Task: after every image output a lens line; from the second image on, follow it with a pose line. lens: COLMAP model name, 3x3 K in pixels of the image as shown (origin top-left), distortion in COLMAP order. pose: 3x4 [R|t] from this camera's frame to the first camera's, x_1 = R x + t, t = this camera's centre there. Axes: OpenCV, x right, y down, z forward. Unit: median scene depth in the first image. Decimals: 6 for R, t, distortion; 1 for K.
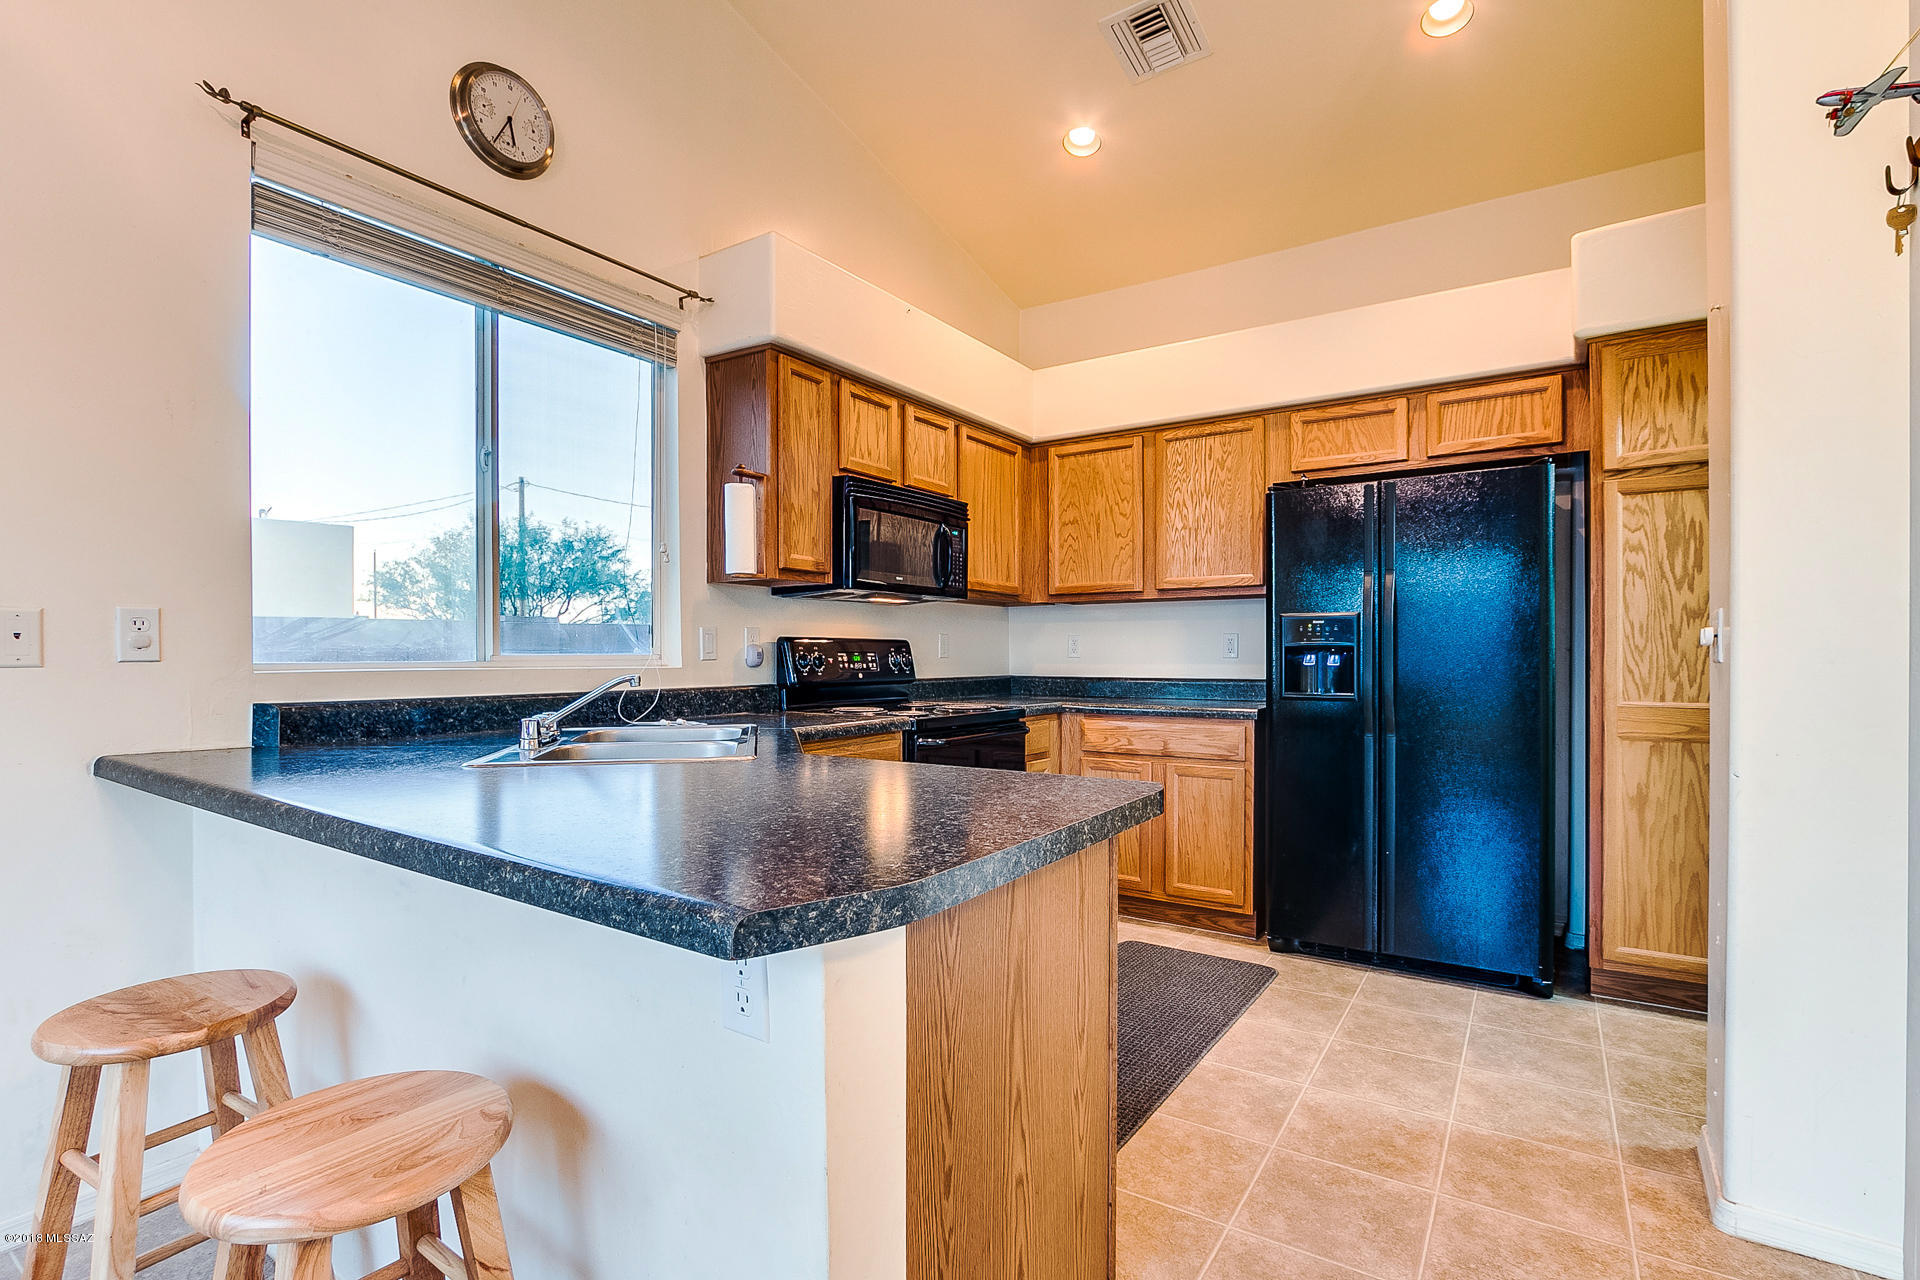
lens RADIAL K [[896.0, 0, 951.4], [0, 896.0, 660.0], [0, 0, 1]] dist [-0.012933, 0.000229]
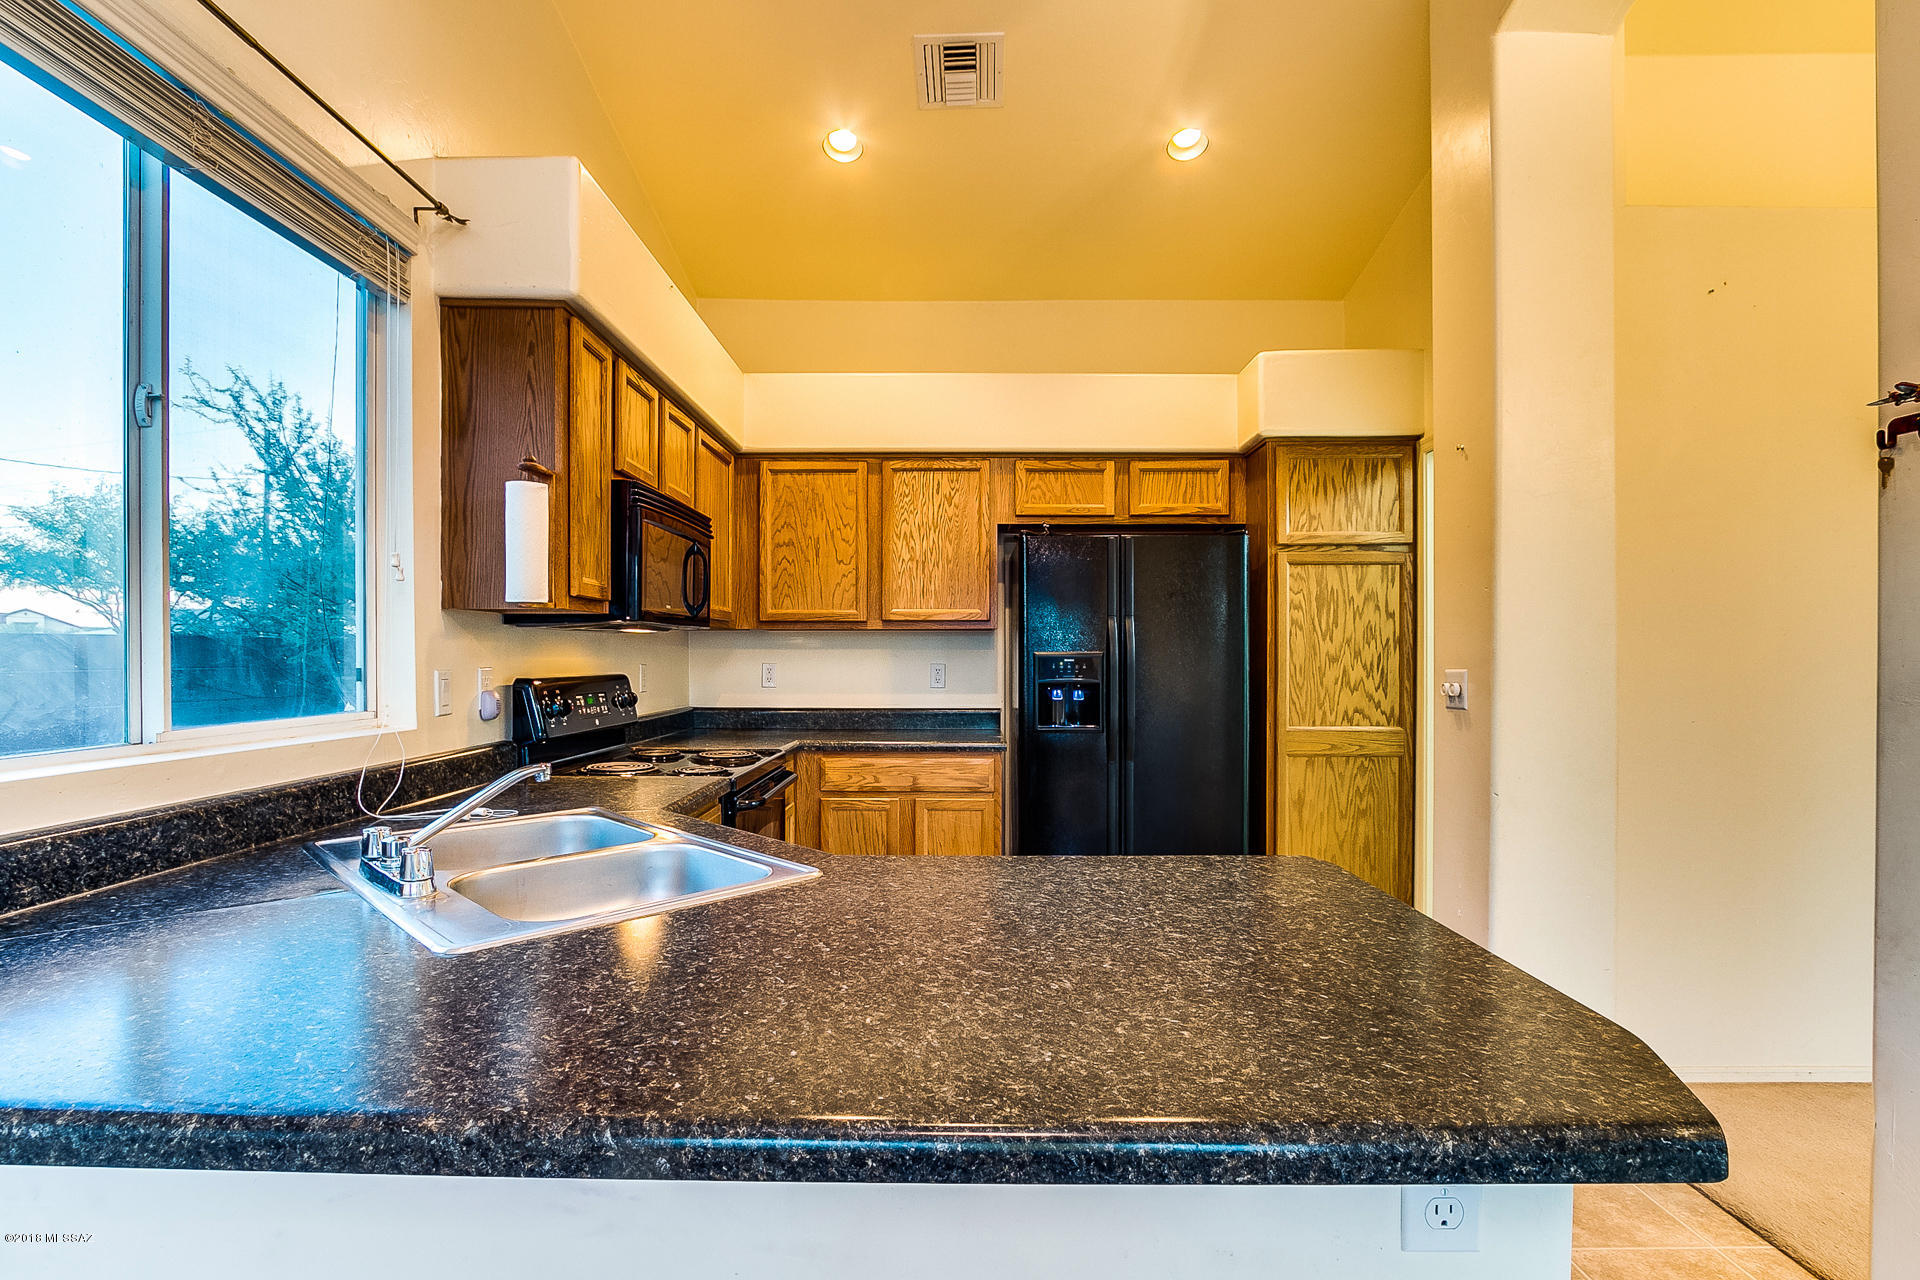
lens RADIAL K [[909.2, 0, 942.4], [0, 909.2, 661.3], [0, 0, 1]] dist [-0.018335, 0.009688]
pose [[0.837555, -0.001441, 0.546352, -0.304172], [0.001467, 0.999999, 0.000389, -0.039733], [-0.546352, 0.000476, 0.837556, 0.150922]]
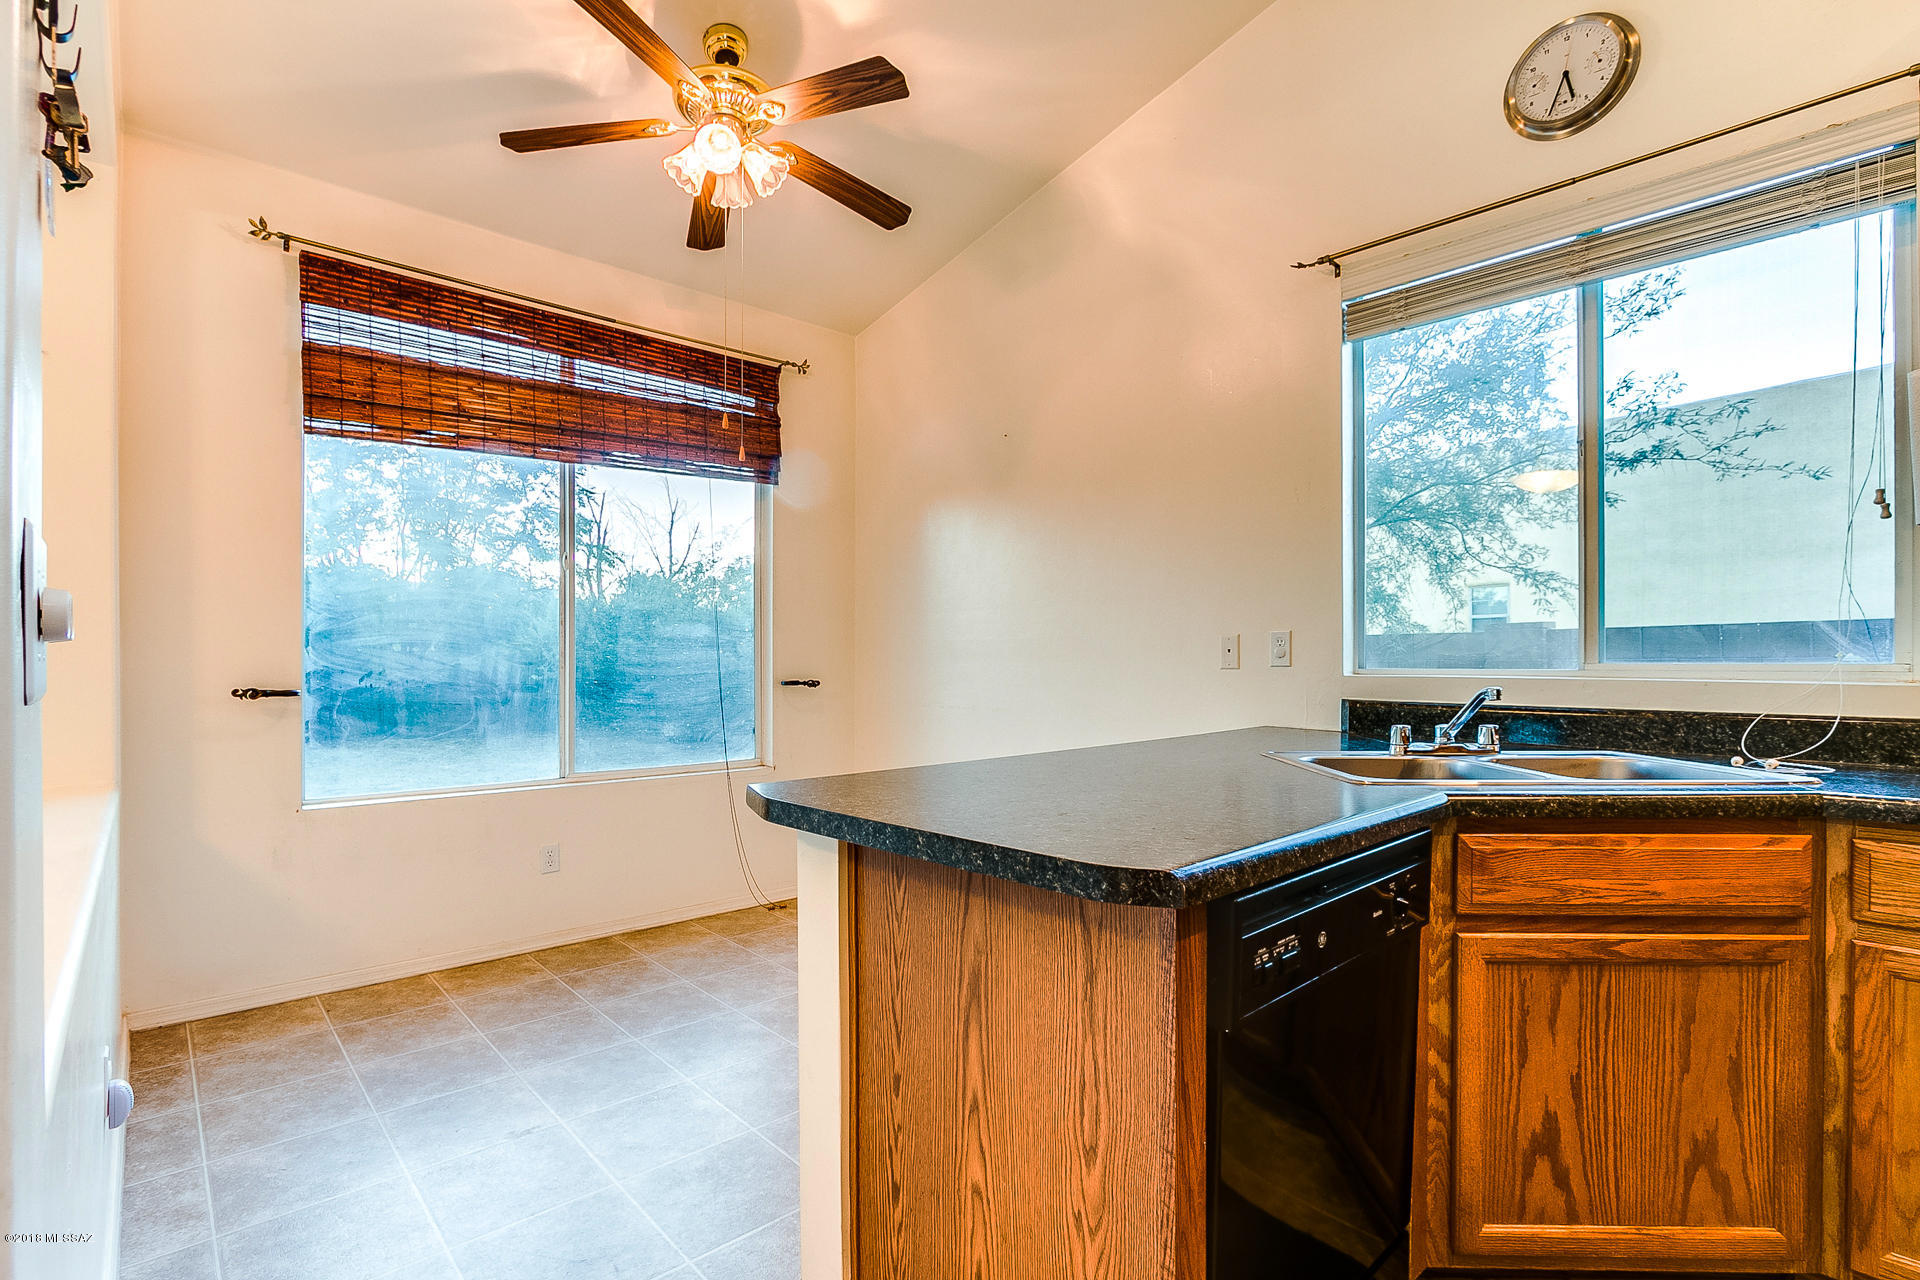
lens RADIAL K [[896.0, 0, 951.4], [0, 896.0, 660.0], [0, 0, 1]] dist [-0.012933, 0.000229]
pose [[-0.234512, 0.002961, -0.972109, 0.387290], [-0.006413, 0.999969, 0.004593, -0.006628], [0.972092, 0.007311, -0.234486, 0.440048]]
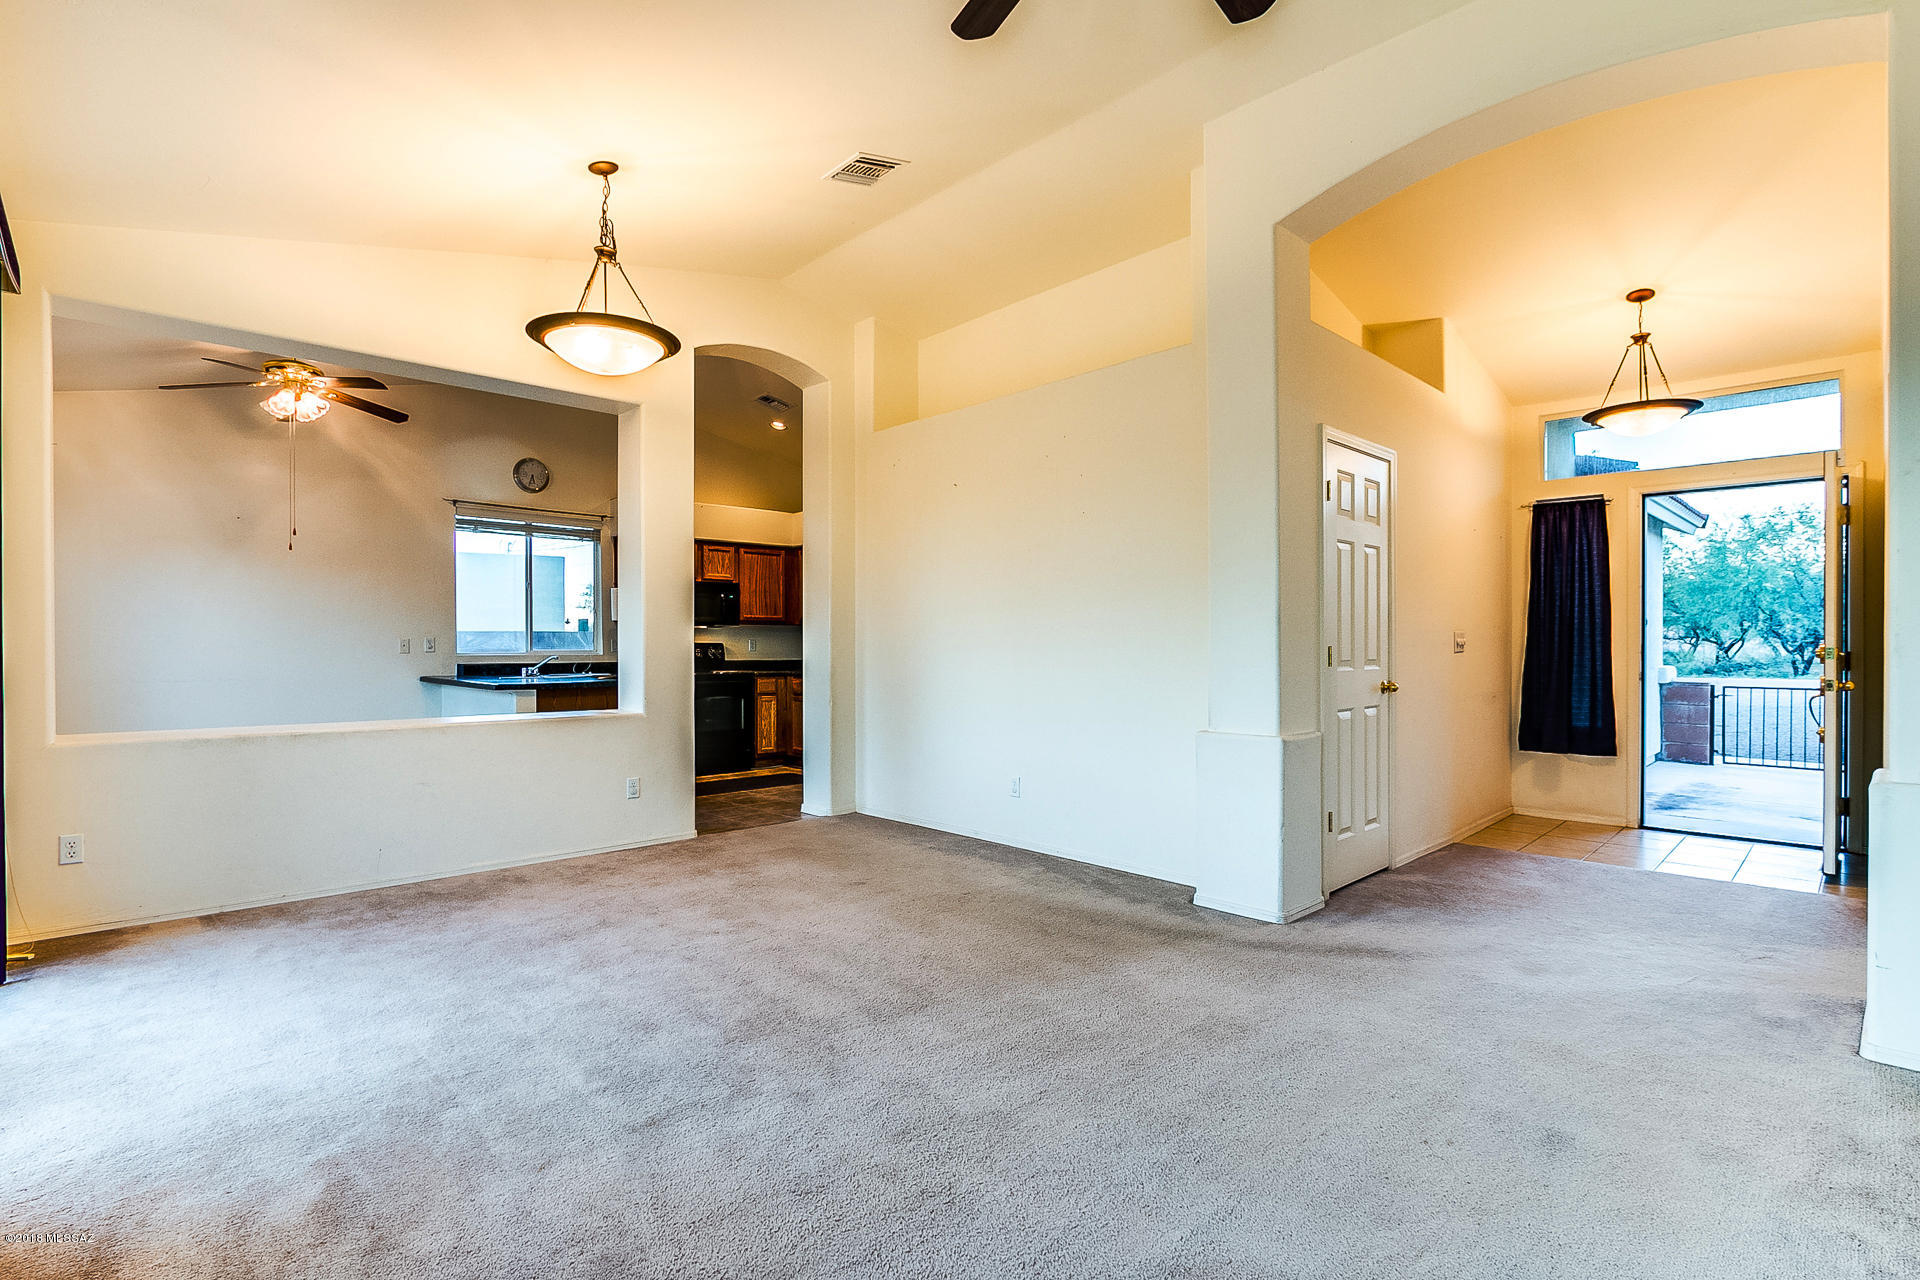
lens RADIAL K [[909.2, 0, 942.4], [0, 909.2, 661.3], [0, 0, 1]] dist [-0.018335, 0.009688]
pose [[0.975620, 0.001974, -0.219459, 1.143983], [0.000489, 0.999937, 0.011170, -0.001276], [0.219467, -0.011005, 0.975558, -1.273492]]
